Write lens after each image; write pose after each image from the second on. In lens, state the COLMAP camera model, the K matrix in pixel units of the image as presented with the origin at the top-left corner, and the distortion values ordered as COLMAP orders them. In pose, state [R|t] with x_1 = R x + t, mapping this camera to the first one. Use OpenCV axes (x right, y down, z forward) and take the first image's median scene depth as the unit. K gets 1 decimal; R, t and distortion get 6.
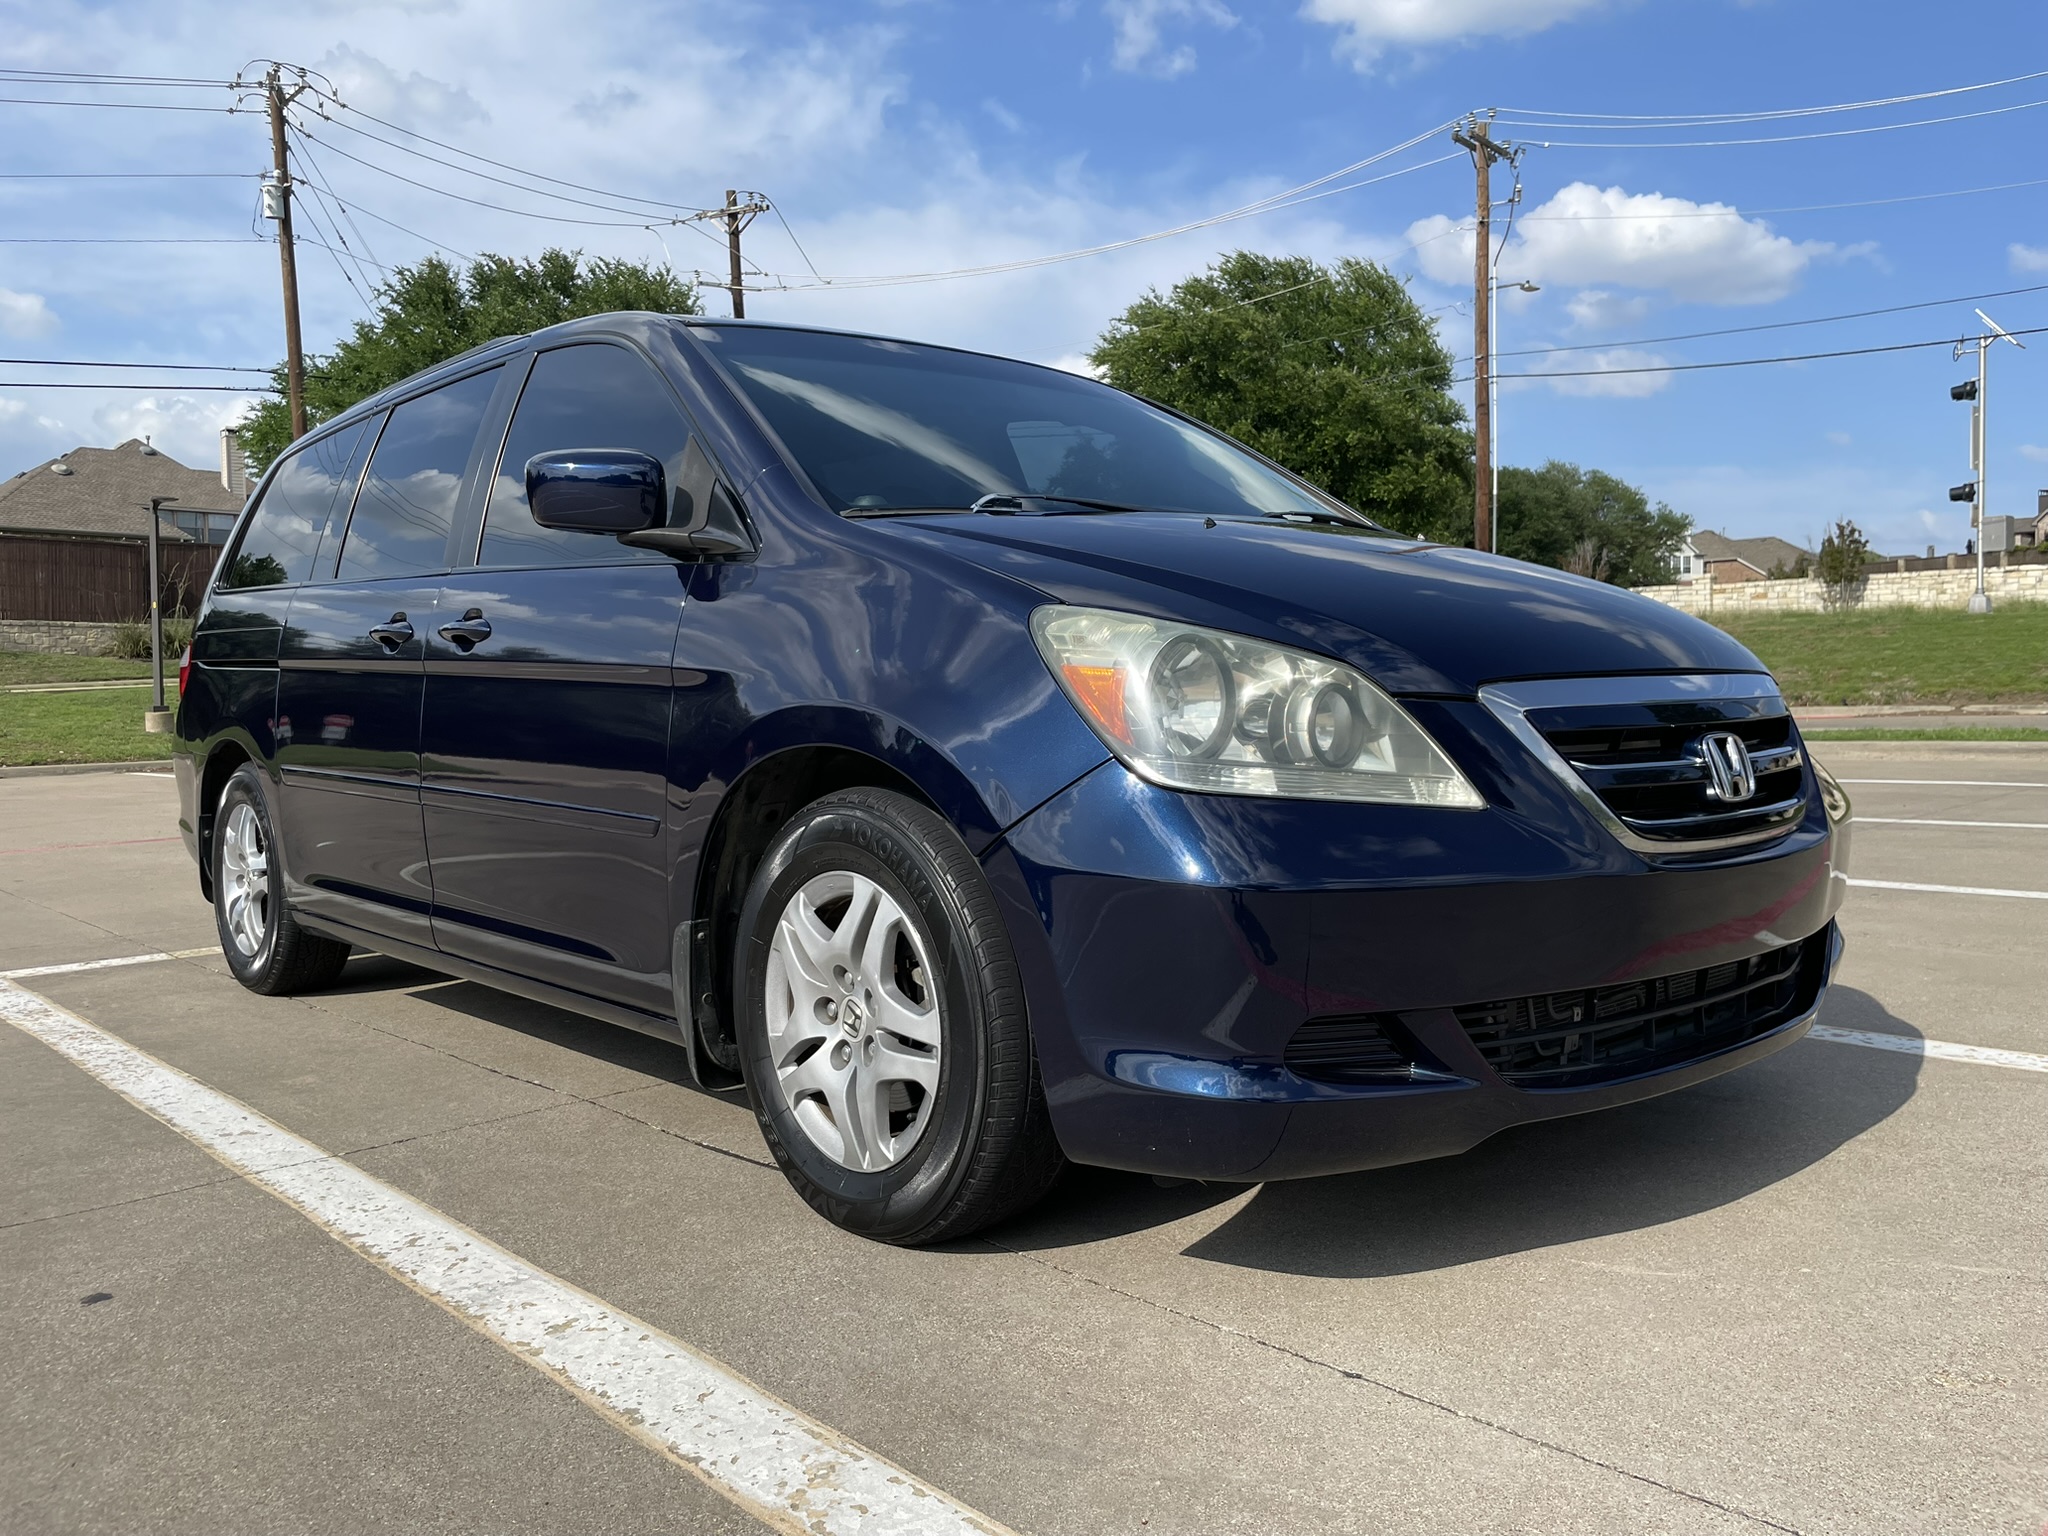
lens RADIAL K [[1558.8, 0, 1021.5], [0, 1558.8, 748.4], [0, 0, 1]] dist [0.081676, -0.115963]
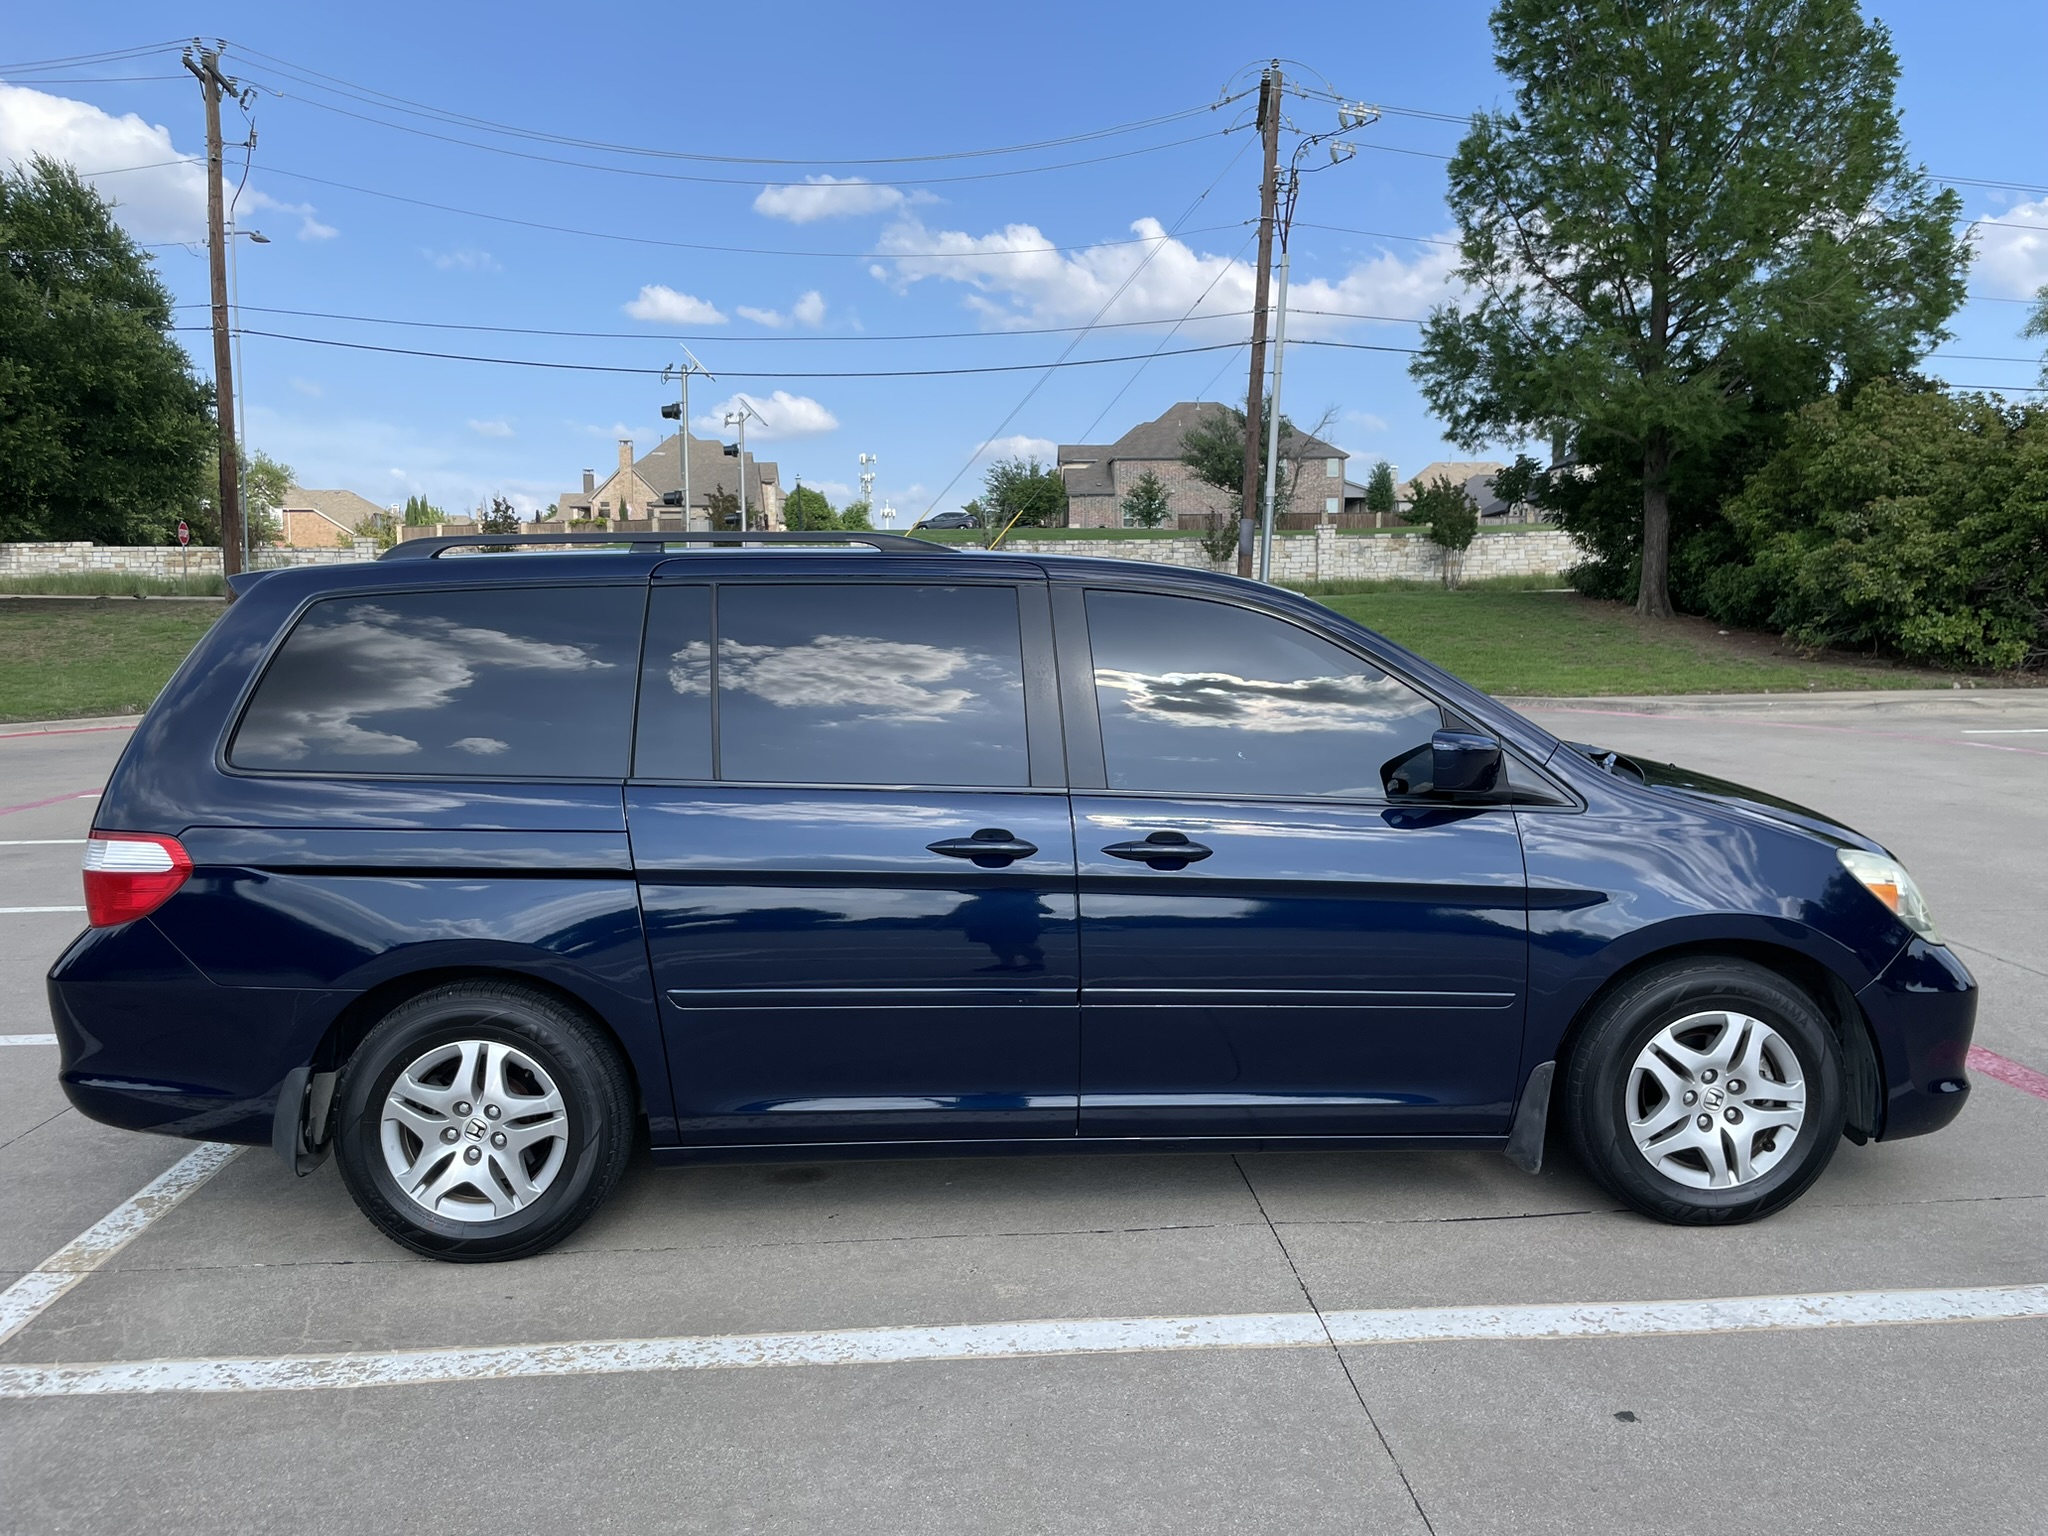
lens RADIAL K [[1558.8, 0, 1038.6], [0, 1558.8, 741.7], [0, 0, 1]] dist [0.081676, -0.115963]
pose [[0.640912, -0.047947, 0.766116, -0.119109], [0.024919, 0.998821, 0.041664, -0.018979], [-0.767210, -0.007612, 0.641351, 0.031507]]
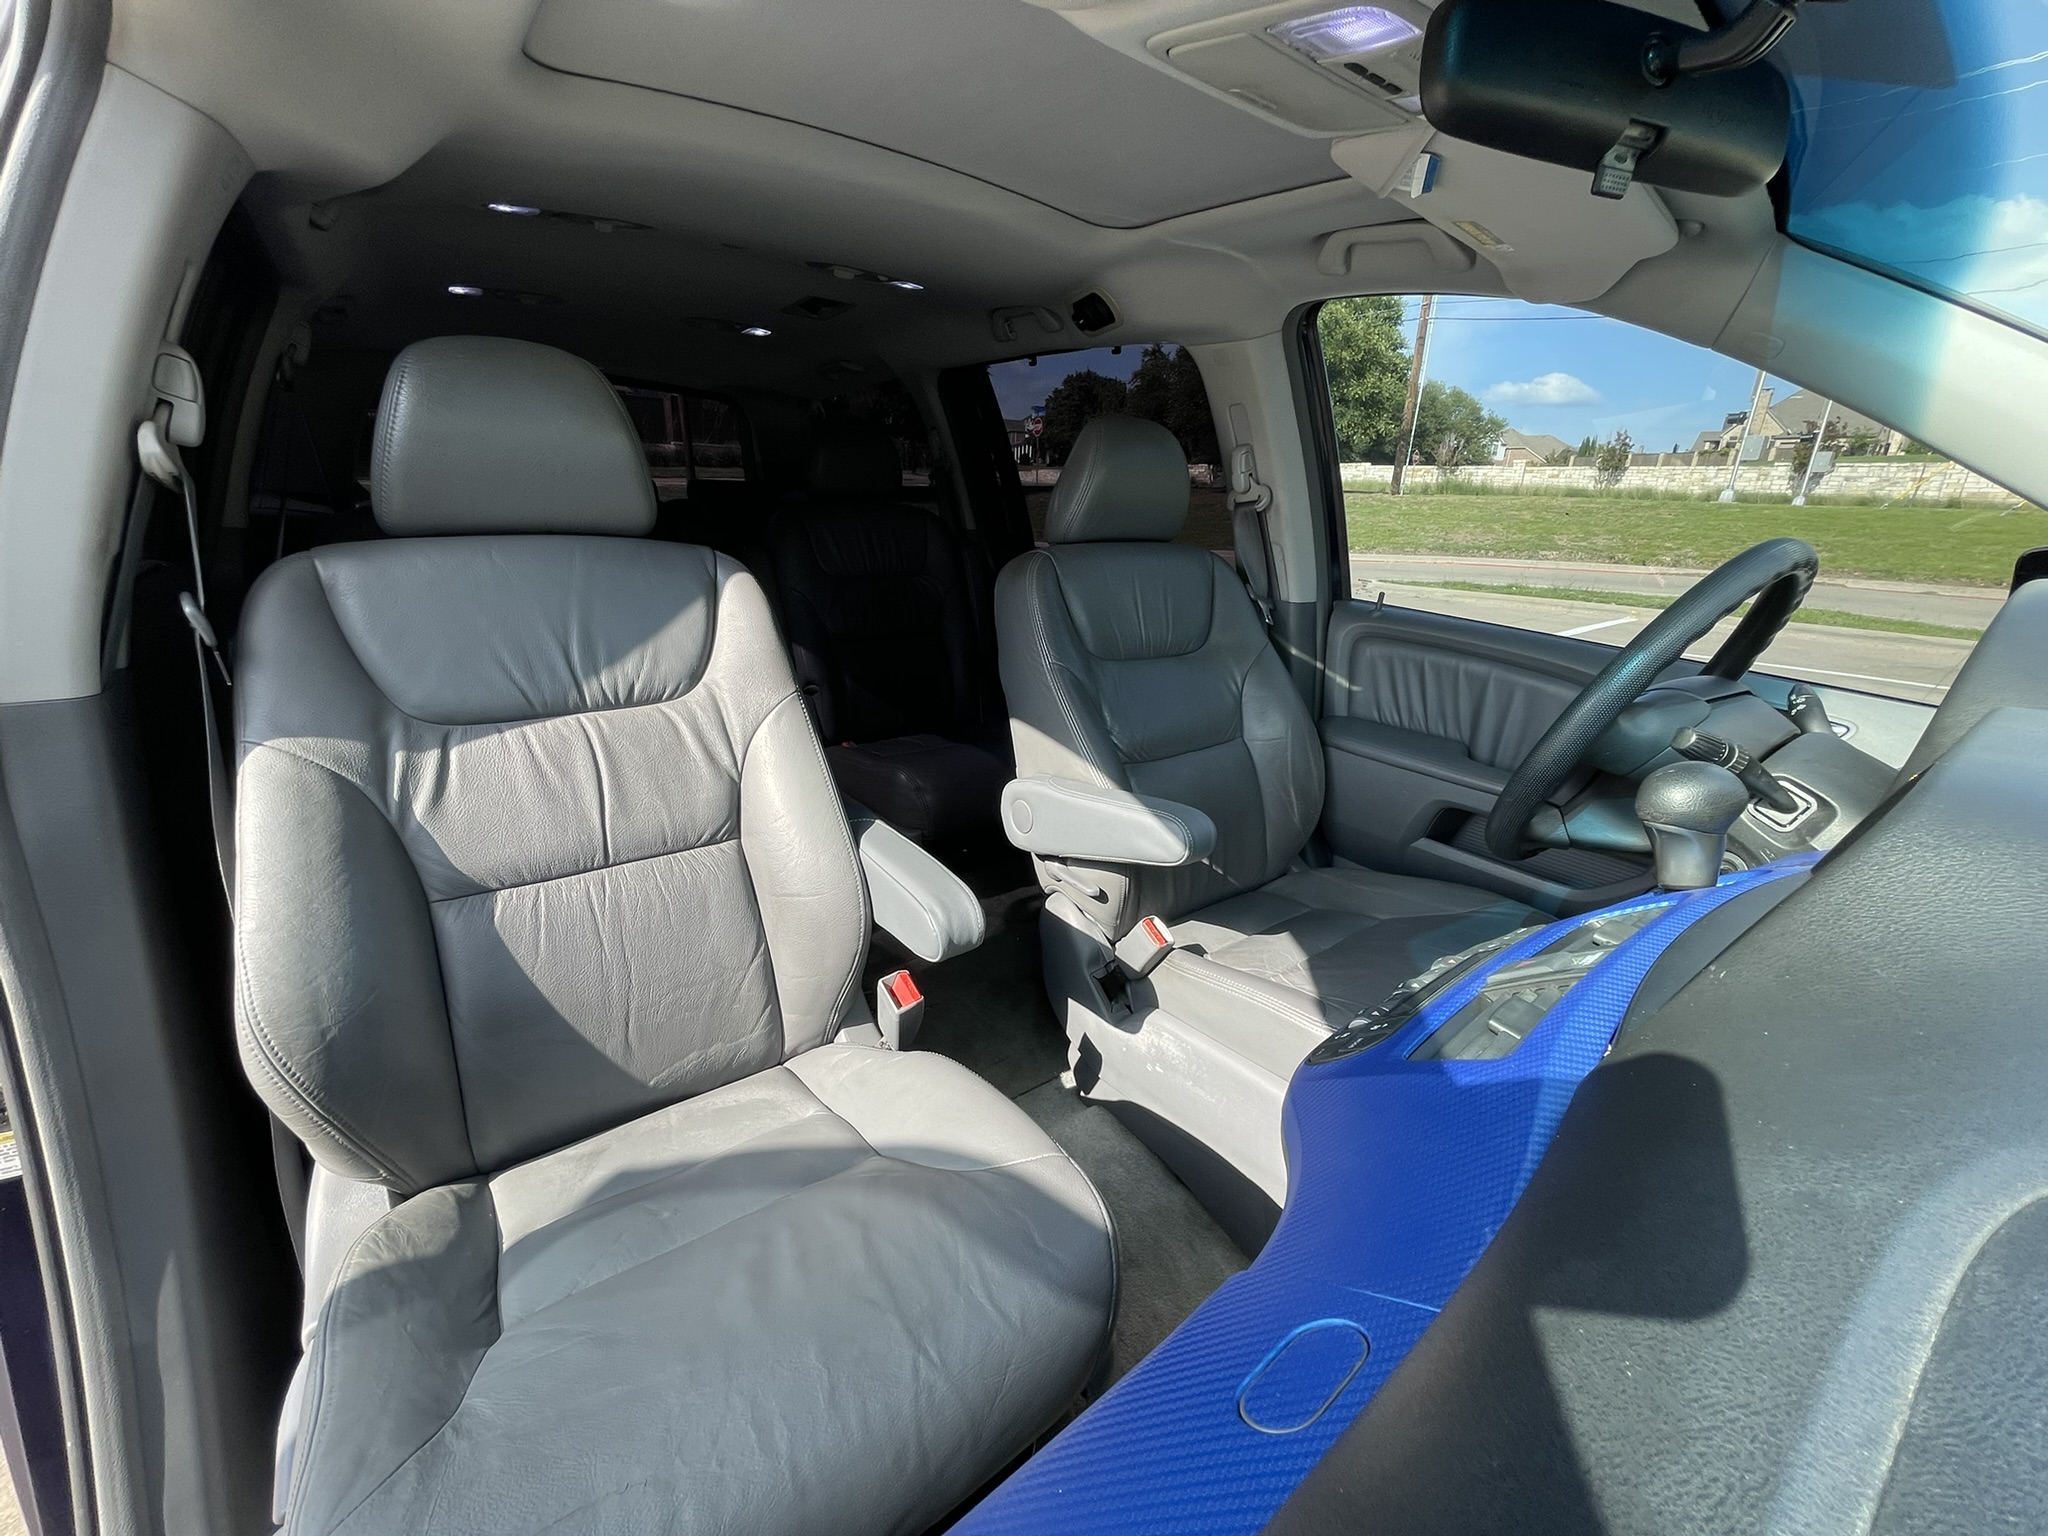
lens RADIAL K [[819.9, 0, 1019.5], [0, 819.9, 775.8], [0, 0, 1]] dist [-0.009075, 0.003326]
pose [[0.994725, 0.079049, -0.065378, -0.009725], [-0.057222, 0.956539, 0.285934, -0.015365], [0.085140, -0.280684, 0.956017, 0.085670]]
